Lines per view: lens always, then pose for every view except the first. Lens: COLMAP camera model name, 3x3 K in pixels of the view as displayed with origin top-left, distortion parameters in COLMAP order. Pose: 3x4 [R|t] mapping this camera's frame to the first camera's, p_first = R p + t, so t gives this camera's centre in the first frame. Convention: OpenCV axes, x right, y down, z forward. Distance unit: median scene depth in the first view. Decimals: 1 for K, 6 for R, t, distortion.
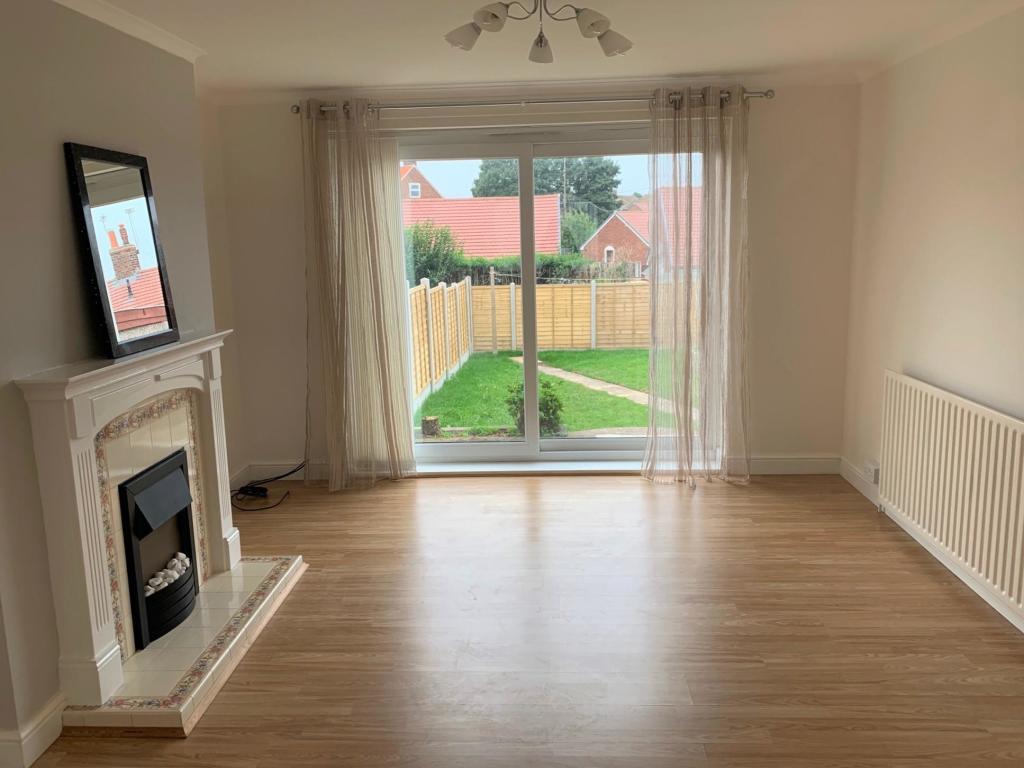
lens RADIAL K [[830.1, 0, 512.0], [0, 830.1, 384.0], [0, 0, 1]] dist [0.453233, 0.000076]
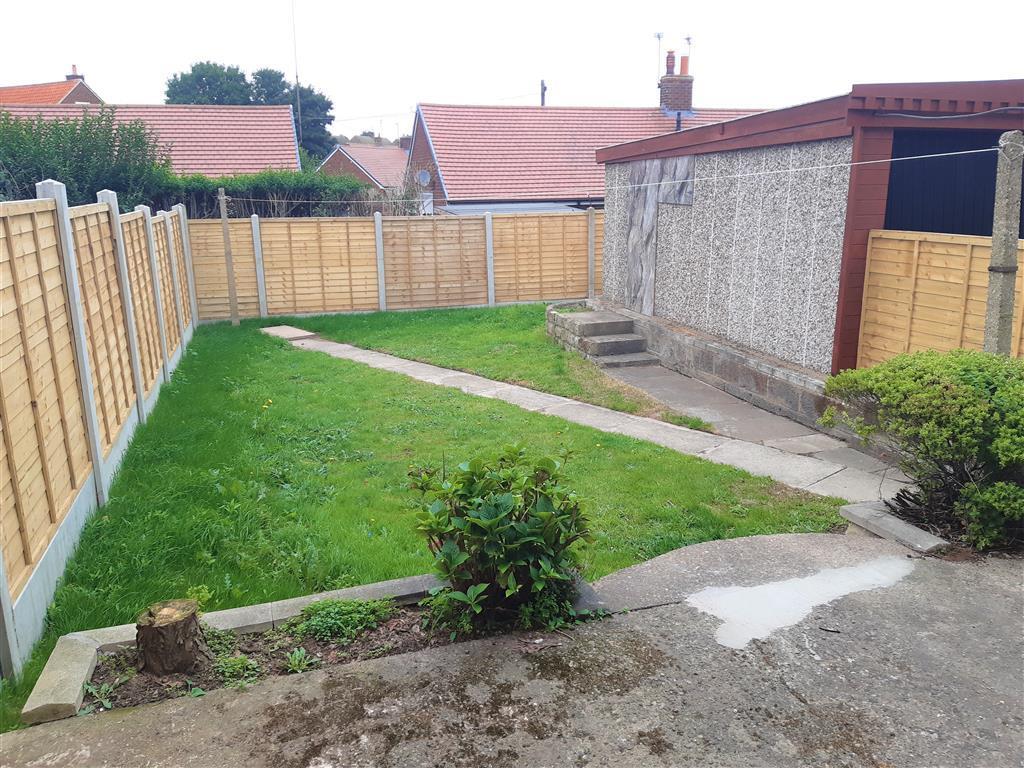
lens RADIAL K [[816.0, 0, 512.0], [0, 816.0, 384.0], [0, 0, 1]] dist [0.050654, 0.001388]
pose [[0.939703, -0.069174, 0.334922, -0.035336], [0.046978, 0.996156, 0.073935, -0.026866], [-0.338749, -0.053743, 0.939340, 0.320258]]
